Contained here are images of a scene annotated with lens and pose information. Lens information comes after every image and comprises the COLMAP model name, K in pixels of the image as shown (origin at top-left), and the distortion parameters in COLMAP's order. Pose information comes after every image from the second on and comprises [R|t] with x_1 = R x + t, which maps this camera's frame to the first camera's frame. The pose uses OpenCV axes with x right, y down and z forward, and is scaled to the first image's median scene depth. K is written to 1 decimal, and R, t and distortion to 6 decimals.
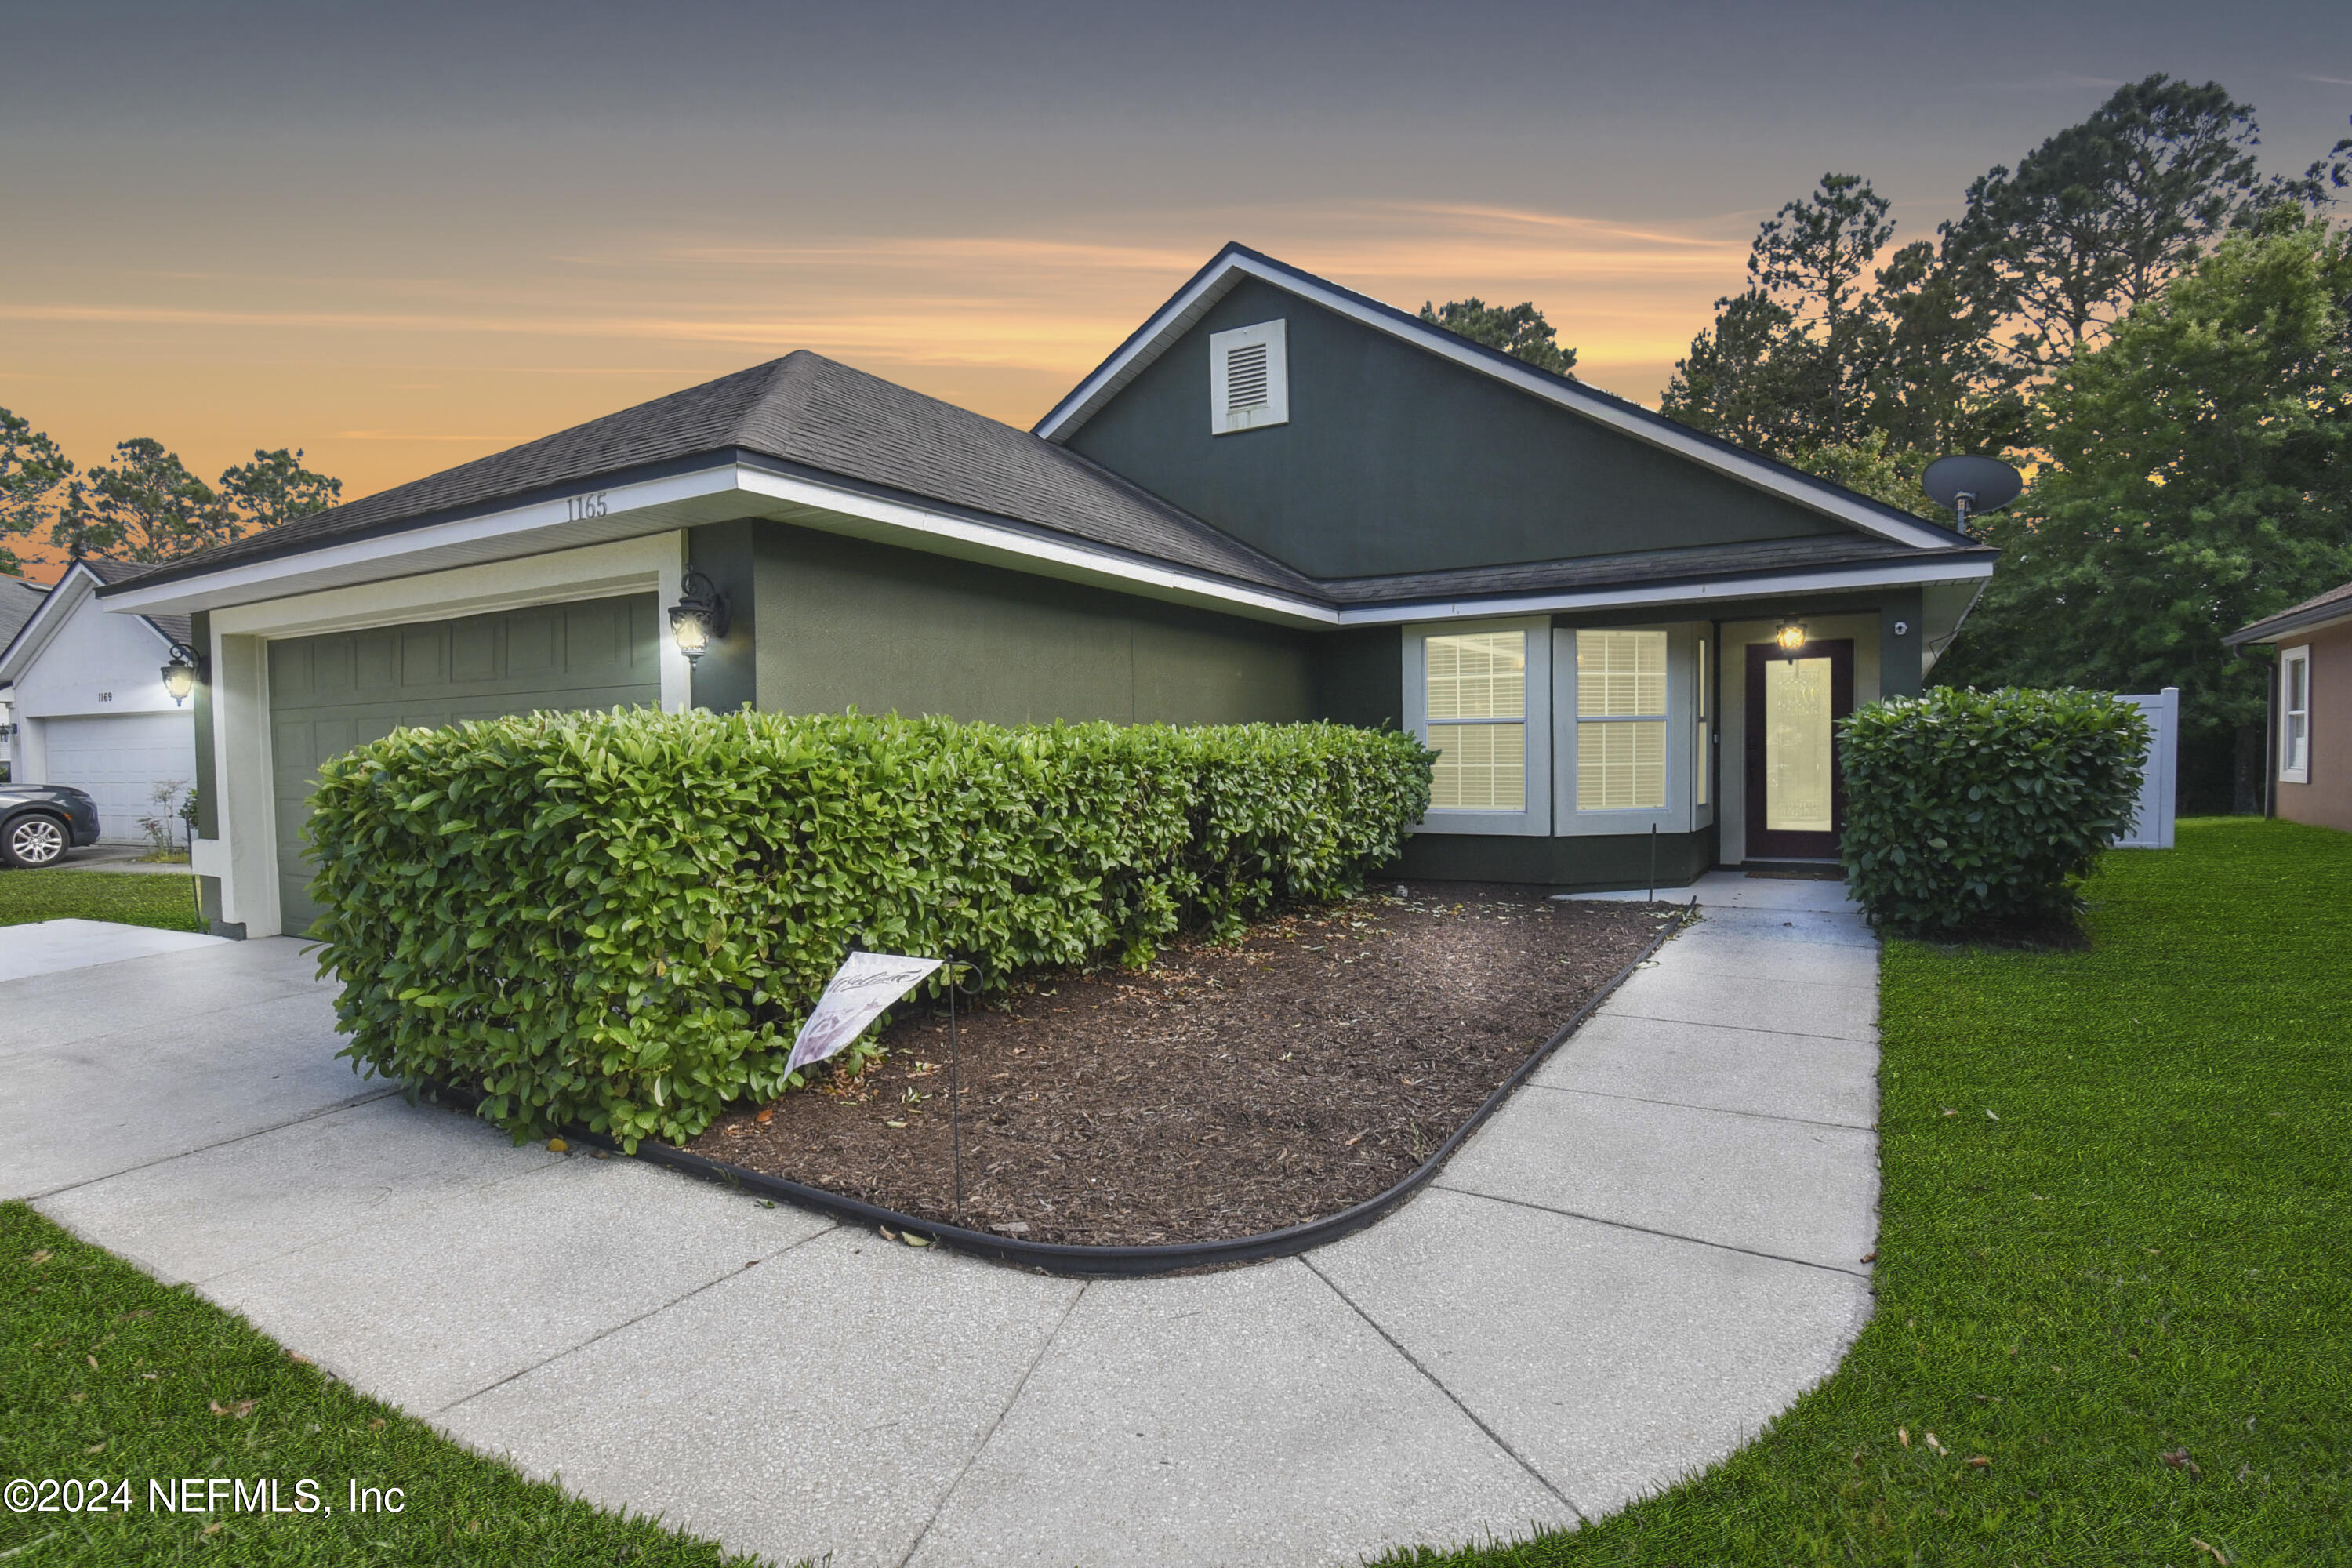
lens RADIAL K [[1155.8, 0, 1176.0], [0, 1155.8, 784.0], [0, 0, 1]] dist [-0.000442, -0.009375]
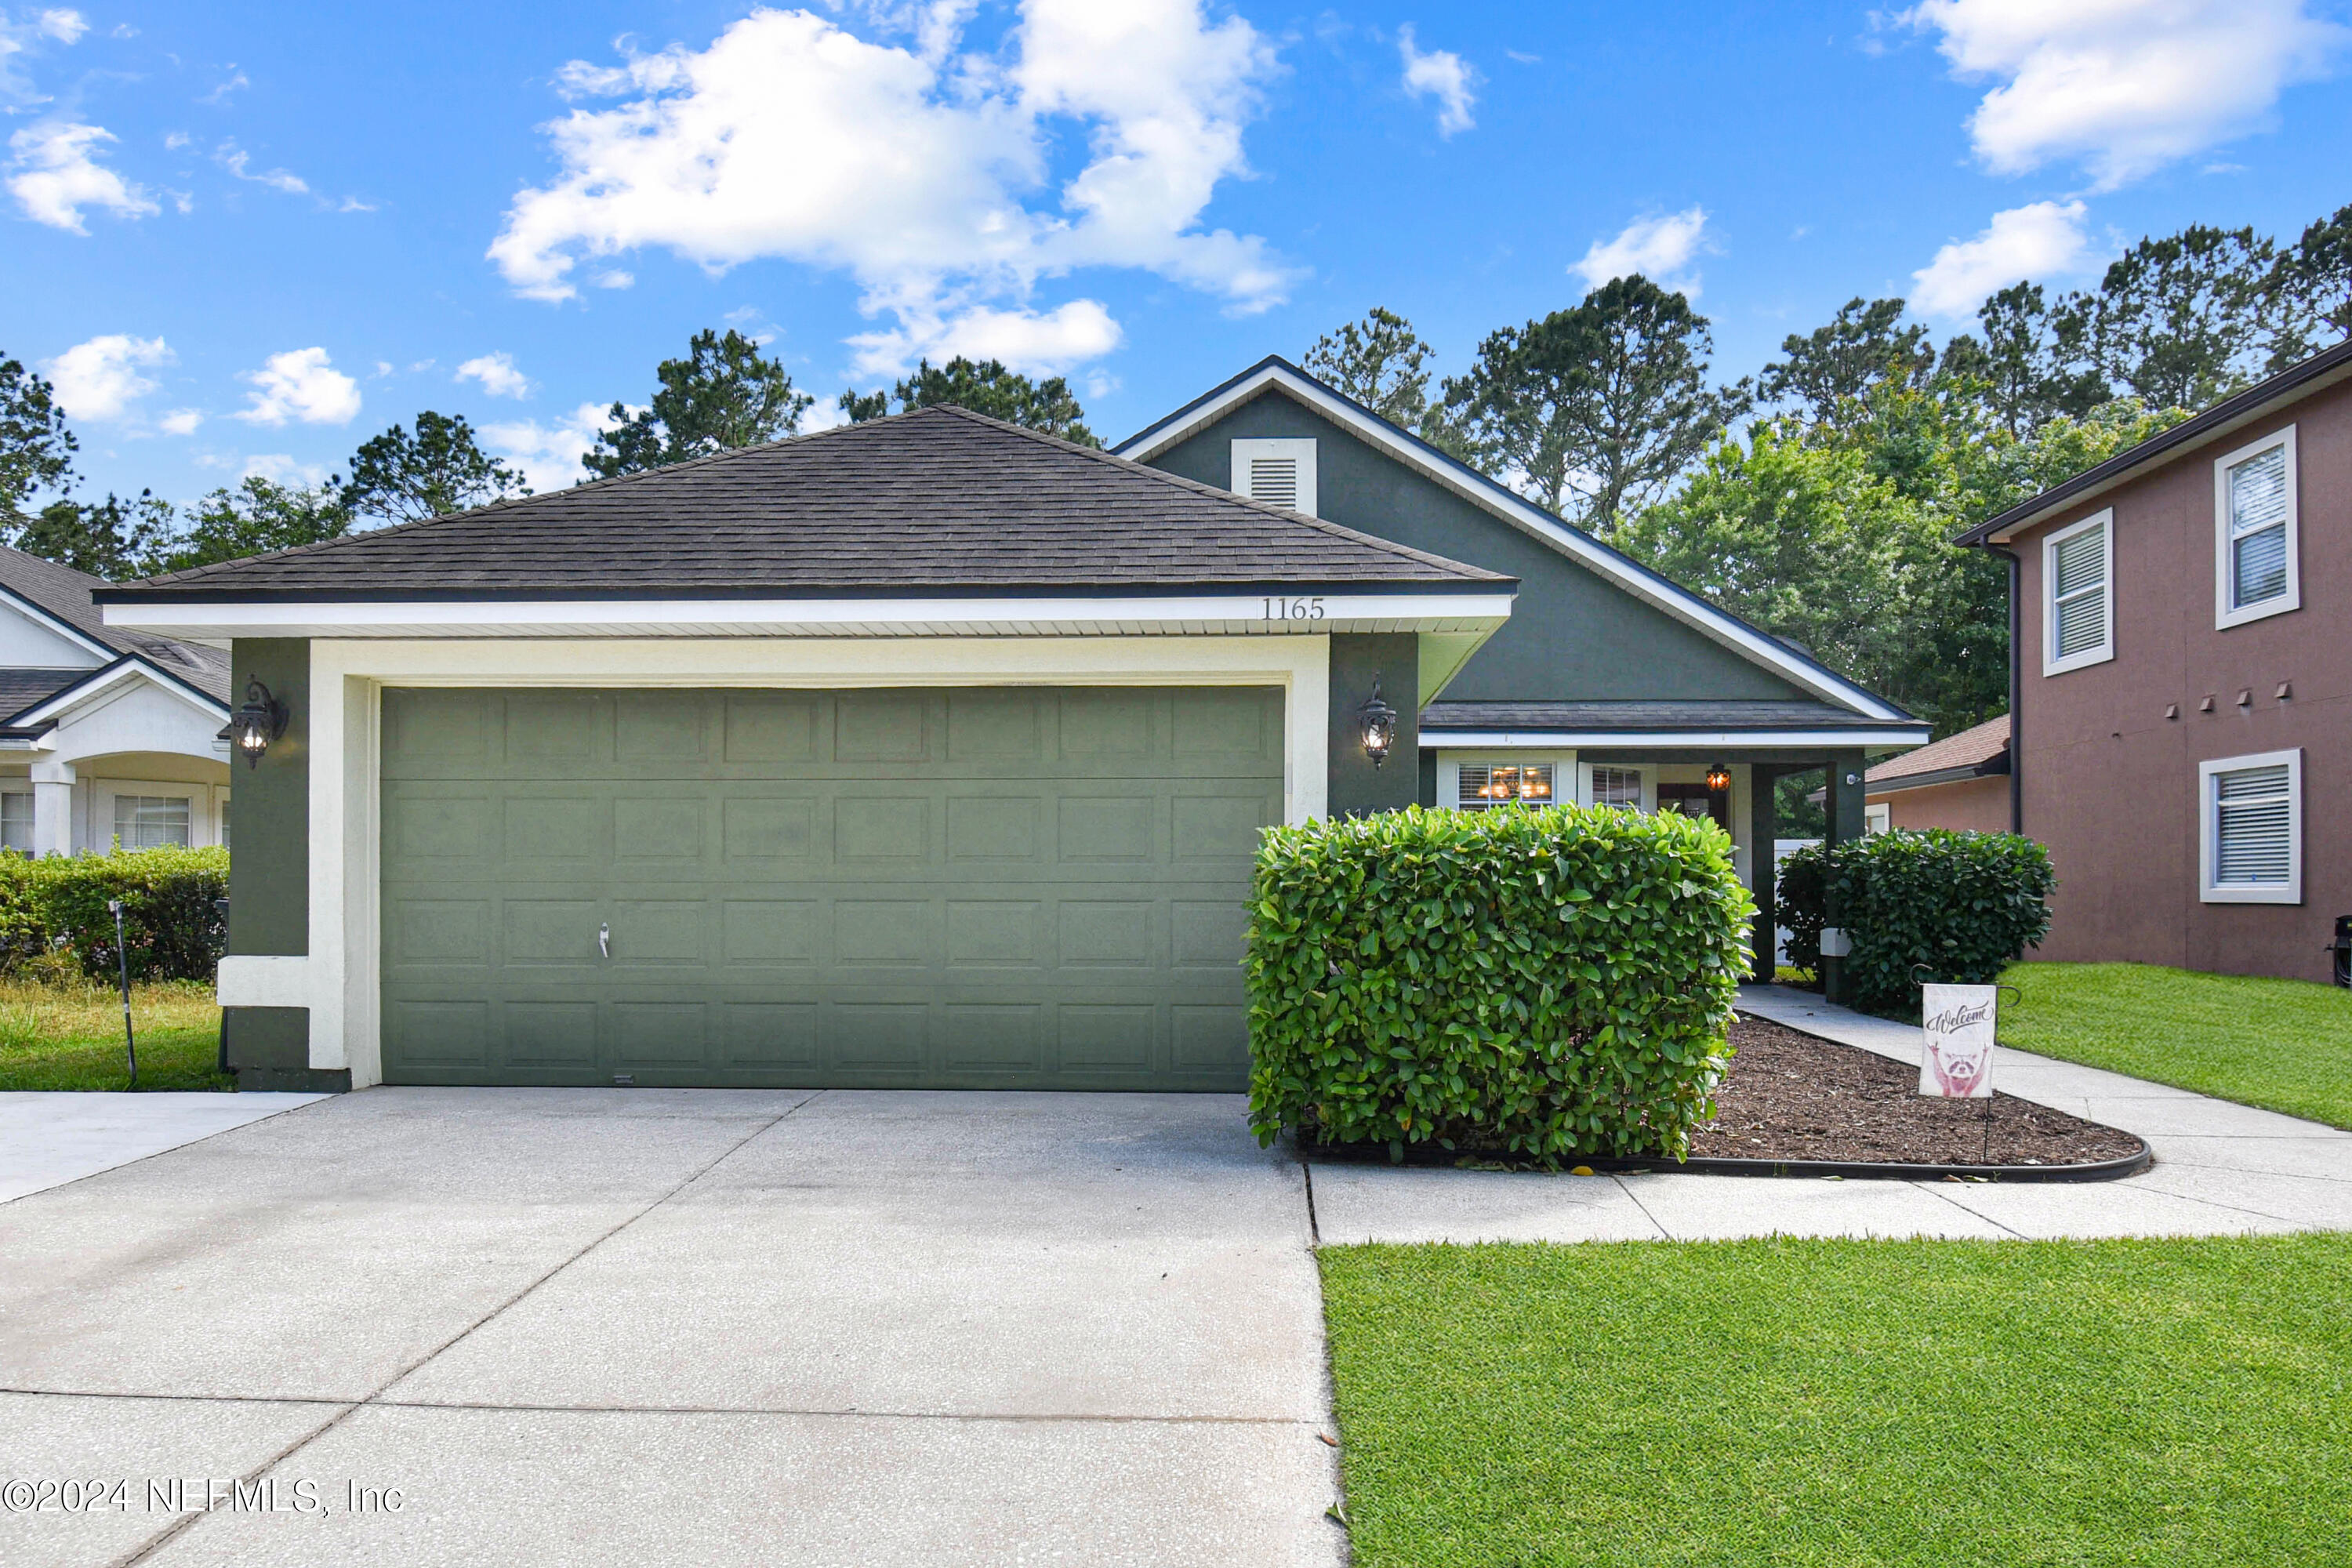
lens RADIAL K [[1442.3, 0, 1178.1], [0, 1442.3, 873.0], [0, 0, 1]] dist [-0.004067, -0.000540]
pose [[0.891682, 0.018642, 0.452278, -0.701171], [-0.000839, 0.999218, -0.039532, 0.029370], [-0.452661, 0.034871, 0.891001, -0.060211]]
